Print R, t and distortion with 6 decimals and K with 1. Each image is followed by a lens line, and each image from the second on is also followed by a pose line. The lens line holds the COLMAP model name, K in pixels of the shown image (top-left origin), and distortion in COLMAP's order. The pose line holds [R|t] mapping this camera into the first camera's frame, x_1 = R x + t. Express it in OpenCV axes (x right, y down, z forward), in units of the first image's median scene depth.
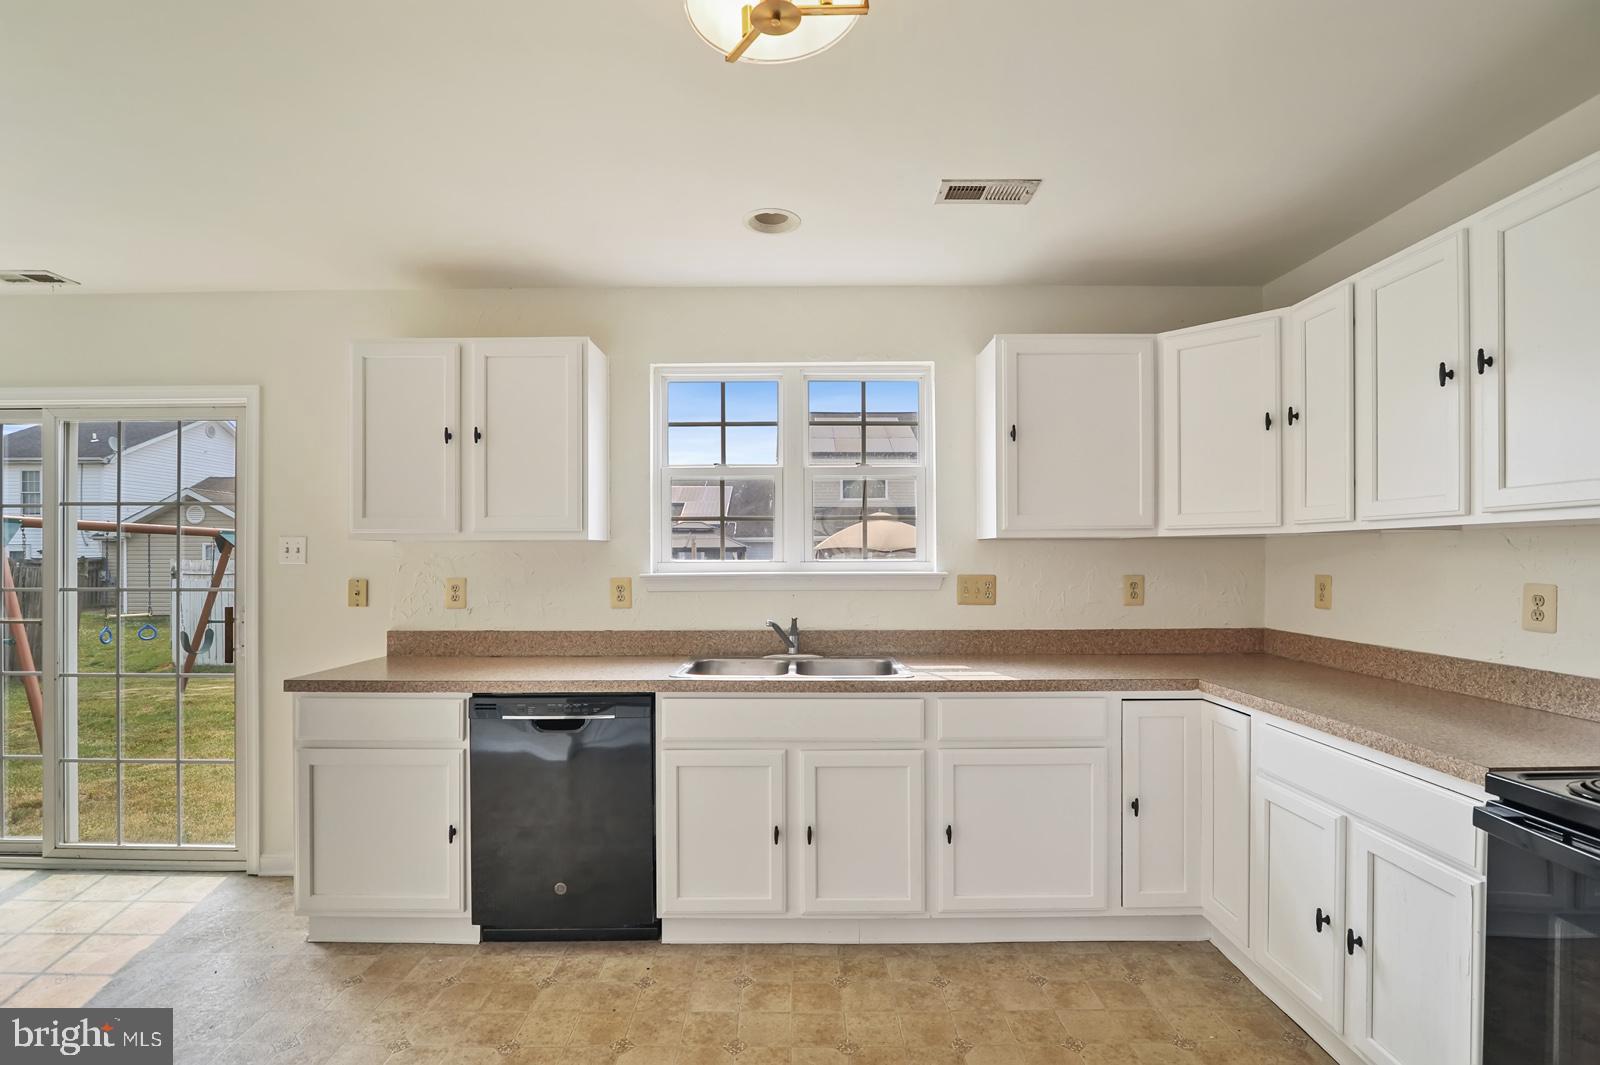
lens RADIAL K [[741.7, 0, 800.6], [0, 741.7, 554.5], [0, 0, 1]] dist [-0.020206, 0.002249]
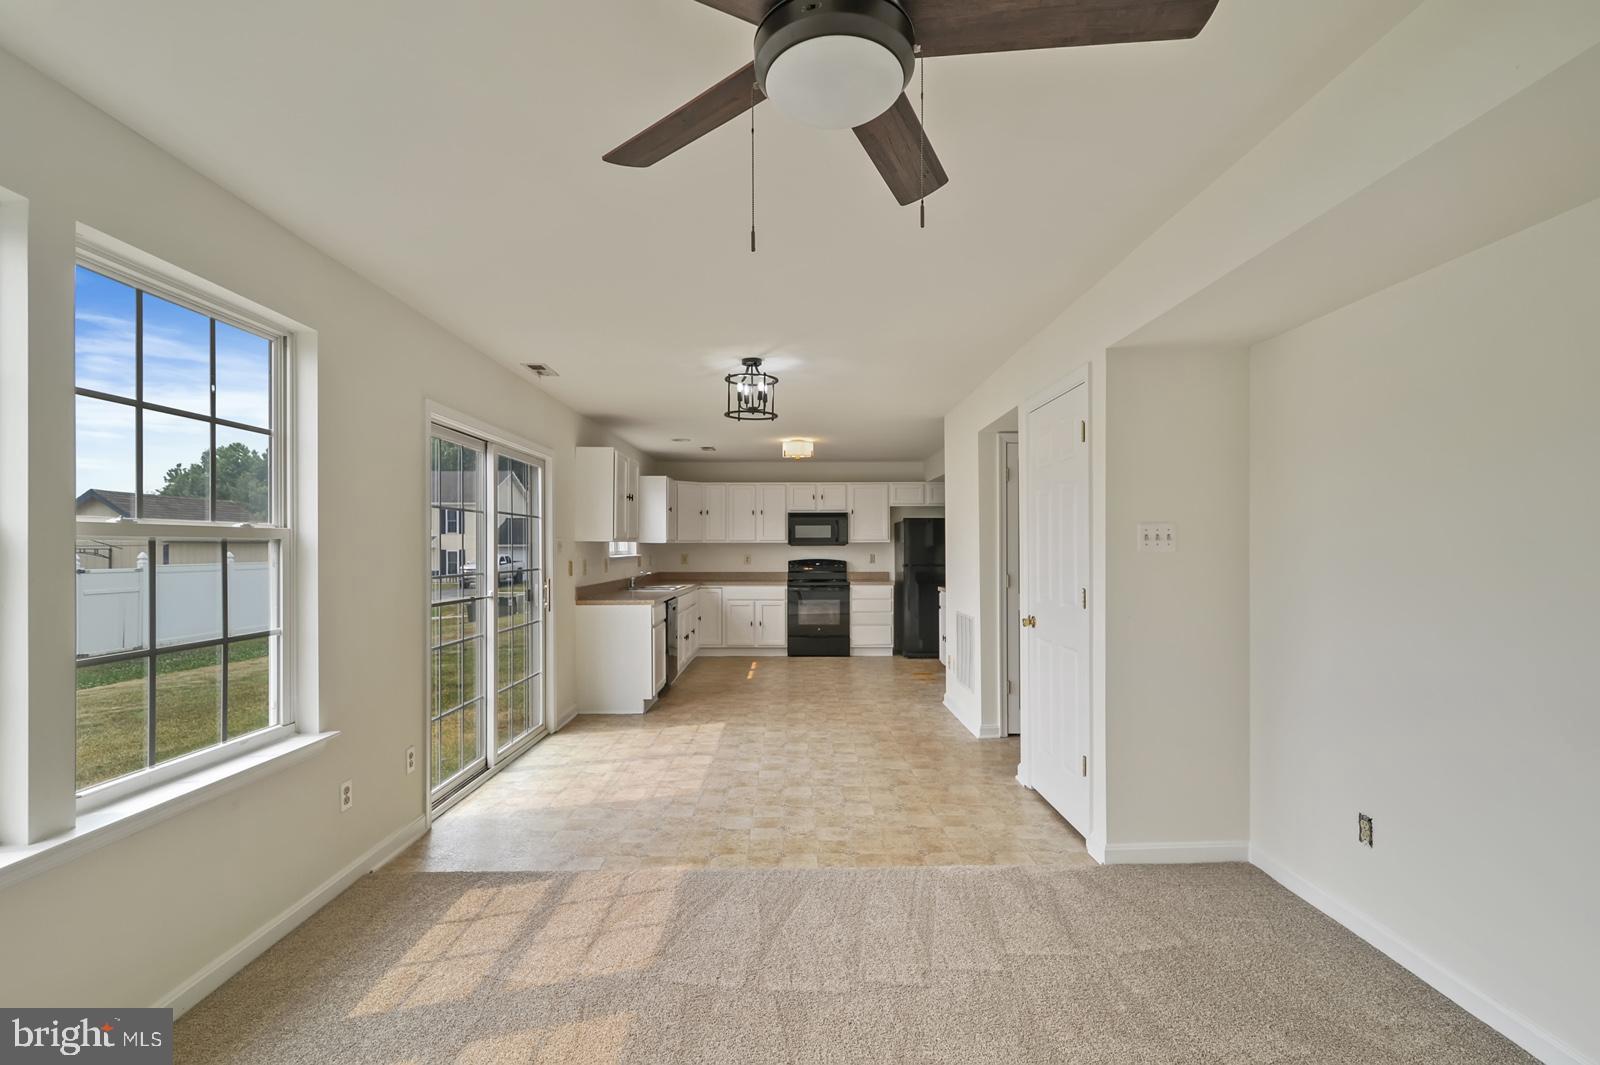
lens RADIAL K [[741.7, 0, 811.3], [0, 741.7, 532.1], [0, 0, 1]] dist [-0.020206, 0.002249]
pose [[-0.025664, 0.022769, 0.999411, -2.813060], [-0.001165, 0.999739, -0.022806, 0.001710], [-0.999670, -0.001749, -0.025631, 0.485760]]
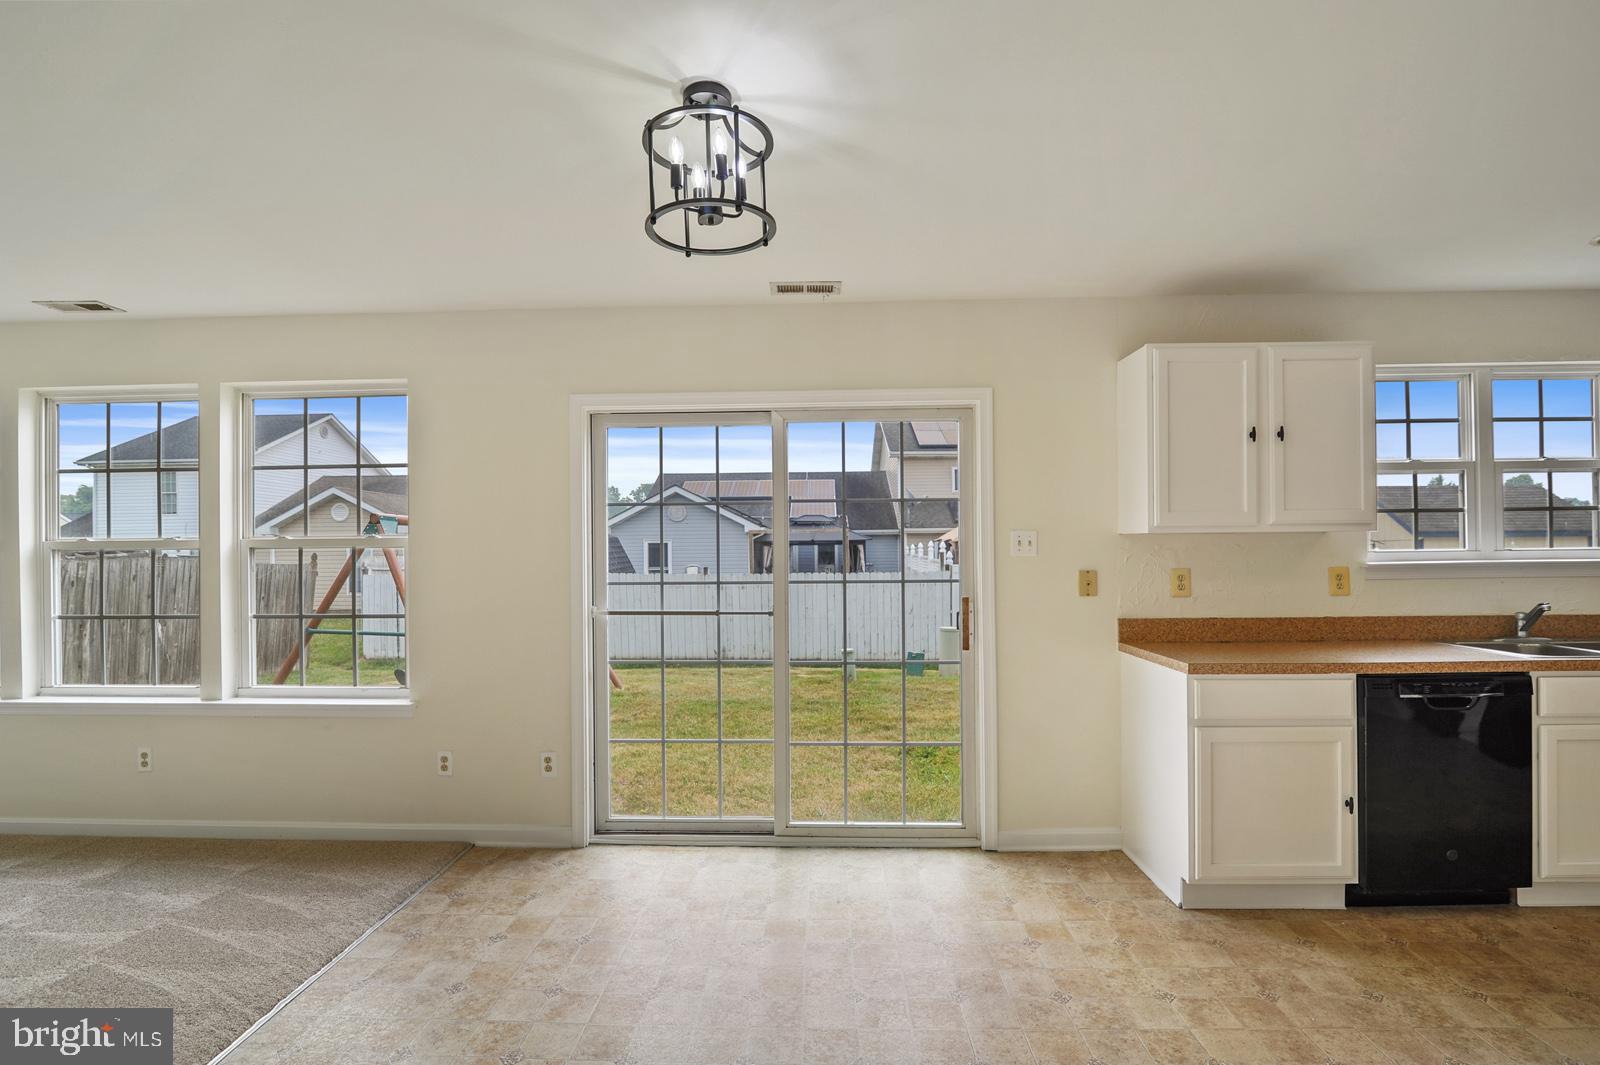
lens RADIAL K [[741.7, 0, 800.9], [0, 741.7, 543.7], [0, 0, 1]] dist [-0.020206, 0.002249]
pose [[0.999345, -0.007390, -0.035433, -1.095123], [0.007224, 0.999962, -0.004821, -0.002596], [0.035467, 0.004562, 0.999360, -0.086386]]
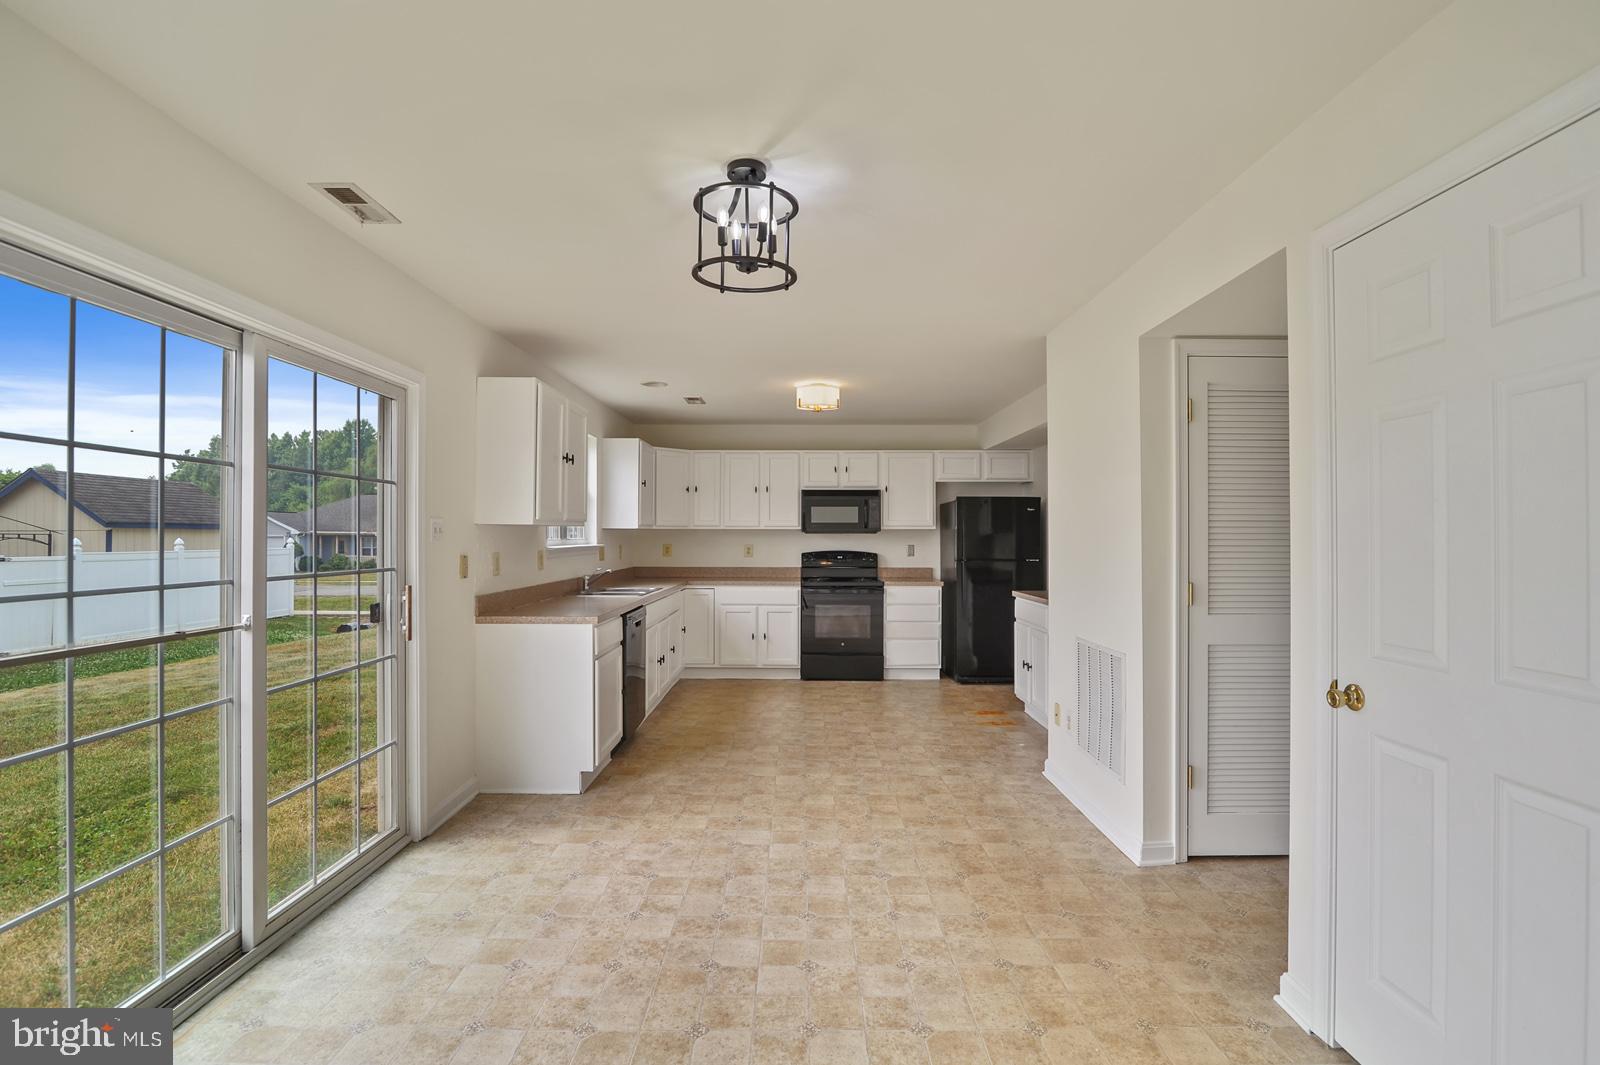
lens RADIAL K [[741.7, 0, 797.0], [0, 741.7, 533.3], [0, 0, 1]] dist [-0.020206, 0.002249]
pose [[0.002911, 0.005956, 0.999978, -2.014688], [-0.005341, 0.999968, -0.005941, 0.002624], [-0.999982, -0.005324, 0.002943, 0.513521]]
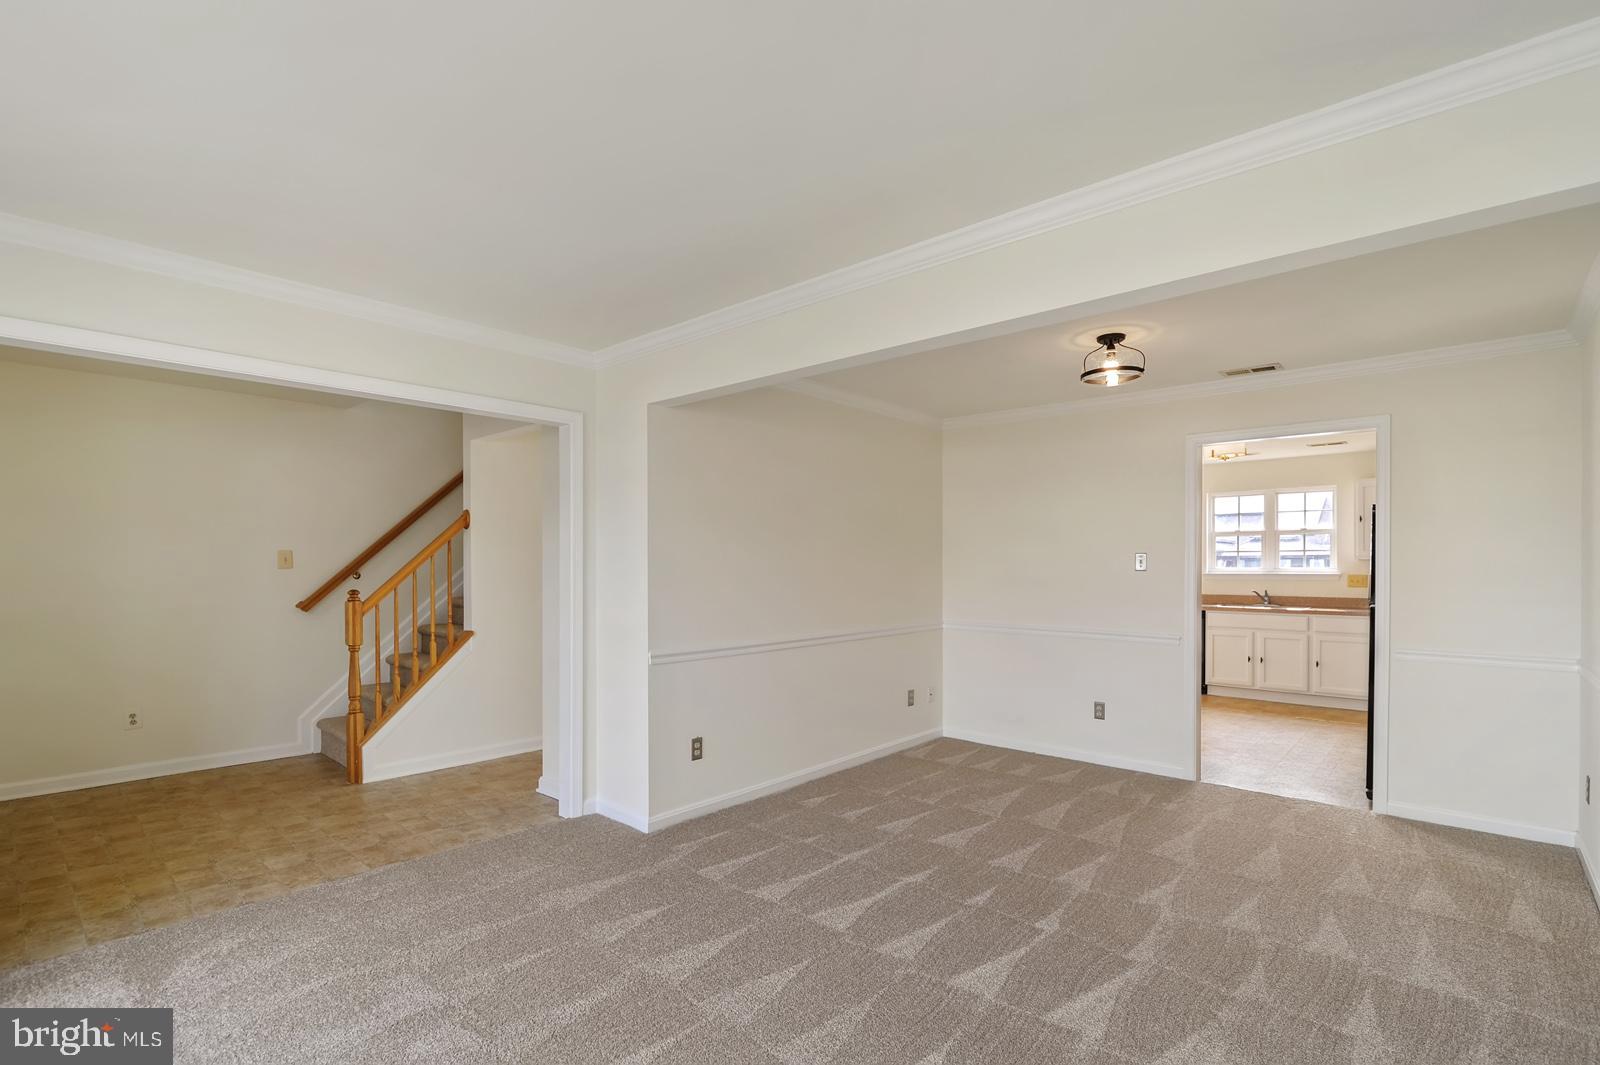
lens RADIAL K [[741.7, 0, 806.3], [0, 741.7, 568.3], [0, 0, 1]] dist [-0.020206, 0.002249]
pose [[0.739643, 0.004154, -0.672986, 0.575577], [0.001515, 0.999968, 0.007837, -0.015825], [0.672997, -0.006816, 0.739614, -2.150118]]
